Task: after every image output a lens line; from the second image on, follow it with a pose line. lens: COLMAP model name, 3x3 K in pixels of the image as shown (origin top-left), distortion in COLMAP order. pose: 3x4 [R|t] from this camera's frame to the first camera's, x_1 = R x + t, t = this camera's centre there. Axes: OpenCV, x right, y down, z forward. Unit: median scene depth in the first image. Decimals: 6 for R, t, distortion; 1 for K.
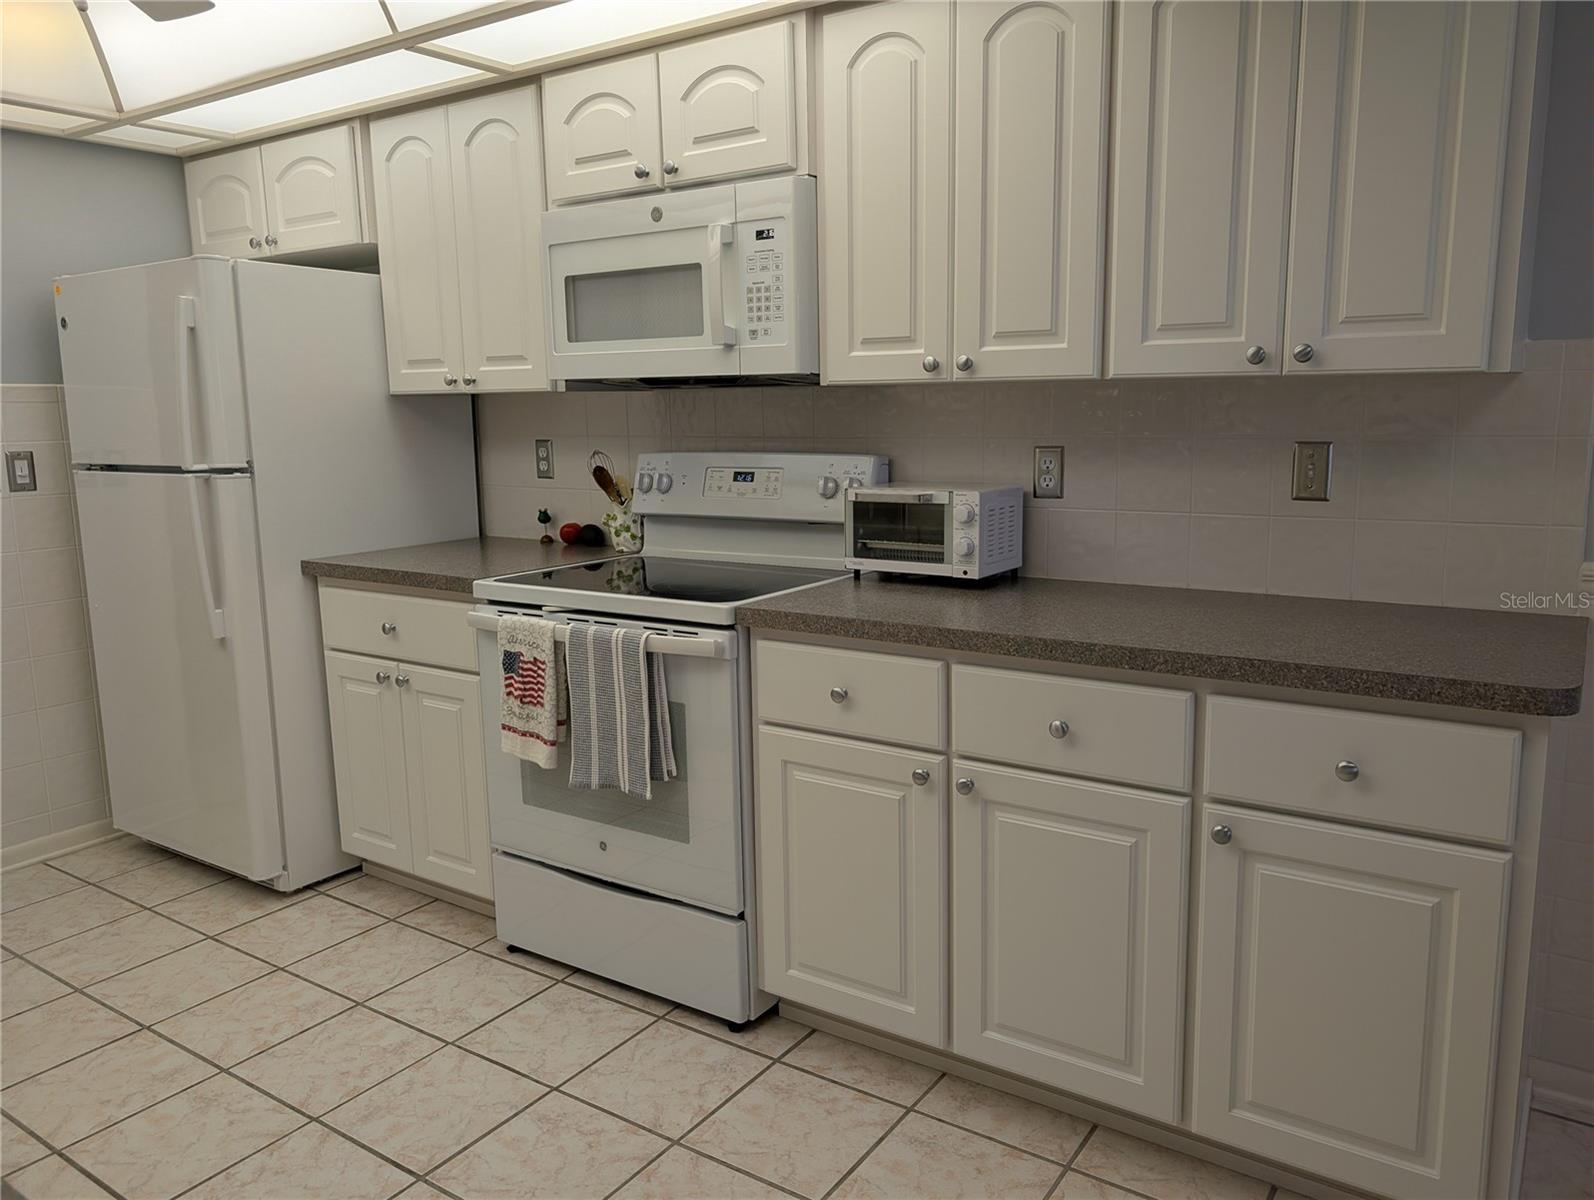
lens RADIAL K [[1157.0, 0, 821.6], [0, 1157.0, 582.3], [0, 0, 1]] dist [0.024124, -0.004046]
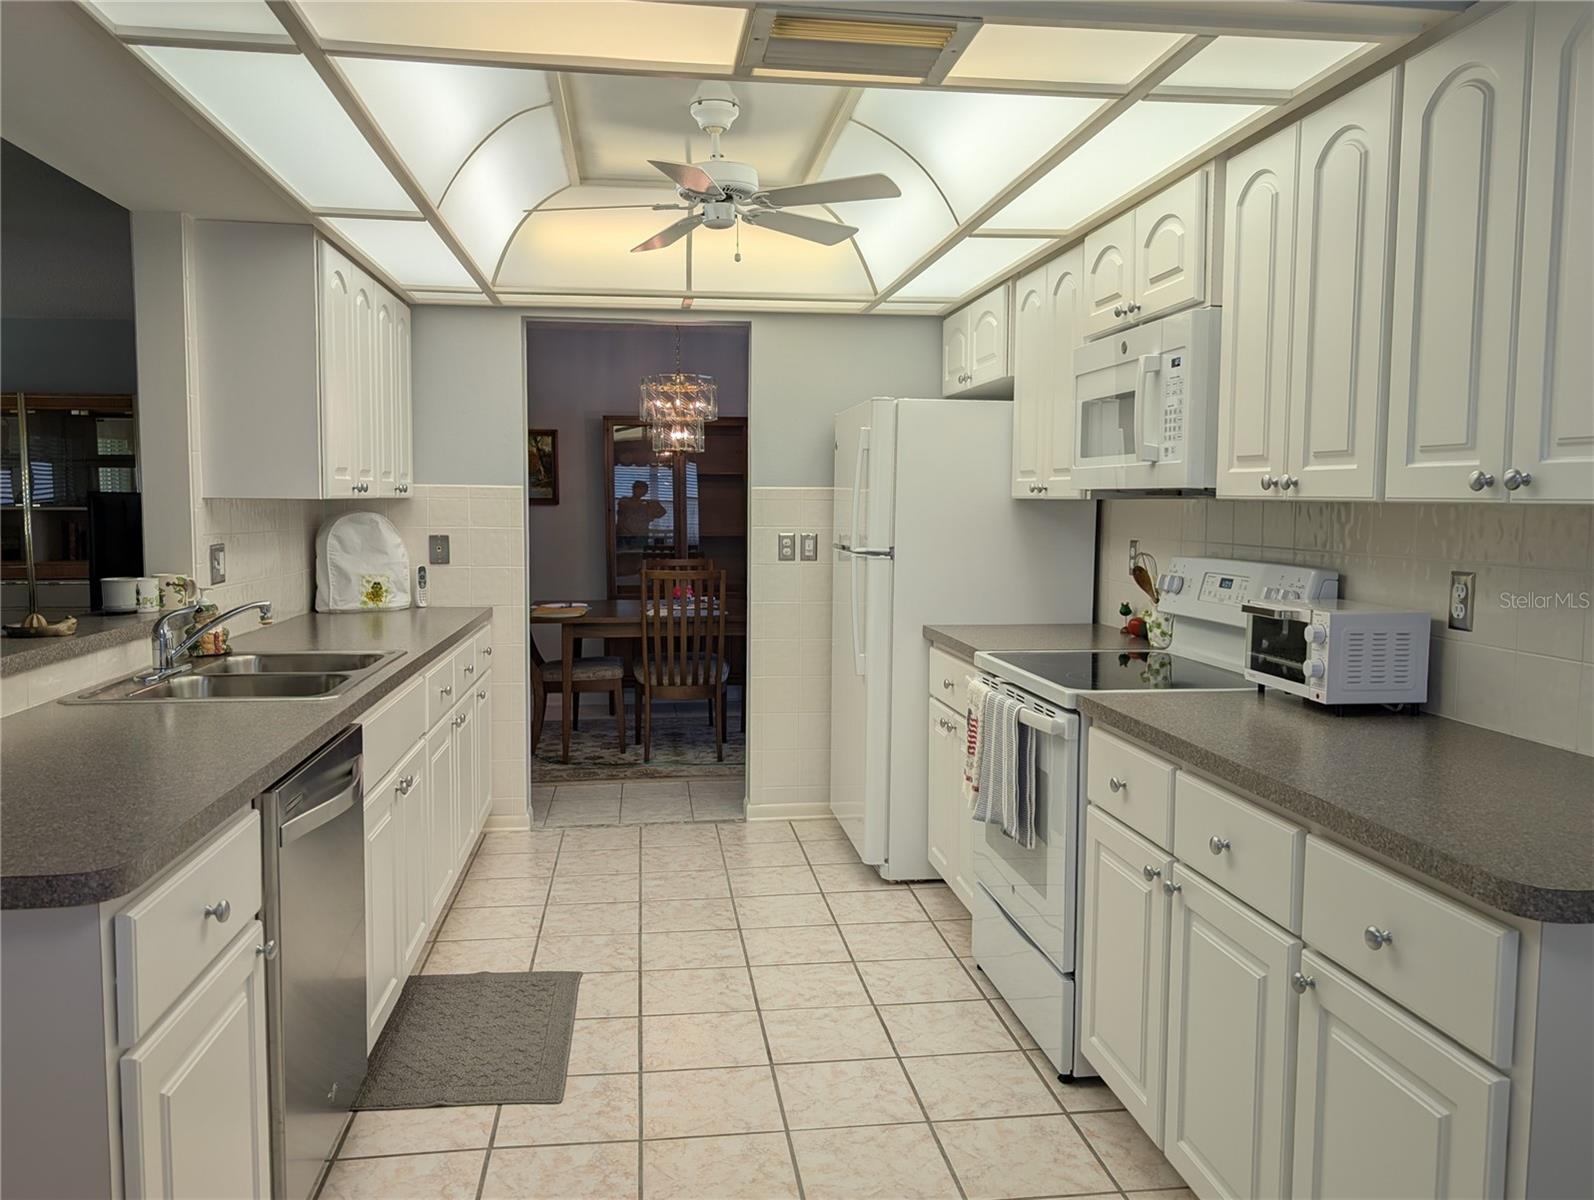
lens RADIAL K [[1186.6, 0, 797.0], [0, 1186.6, 588.9], [0, 0, 1]] dist [0.014264, 0.002698]
pose [[0.672046, 0.074320, -0.736771, 0.522306], [-0.128955, 0.991494, -0.017613, -0.021794], [0.729195, 0.106847, 0.675913, 0.006581]]
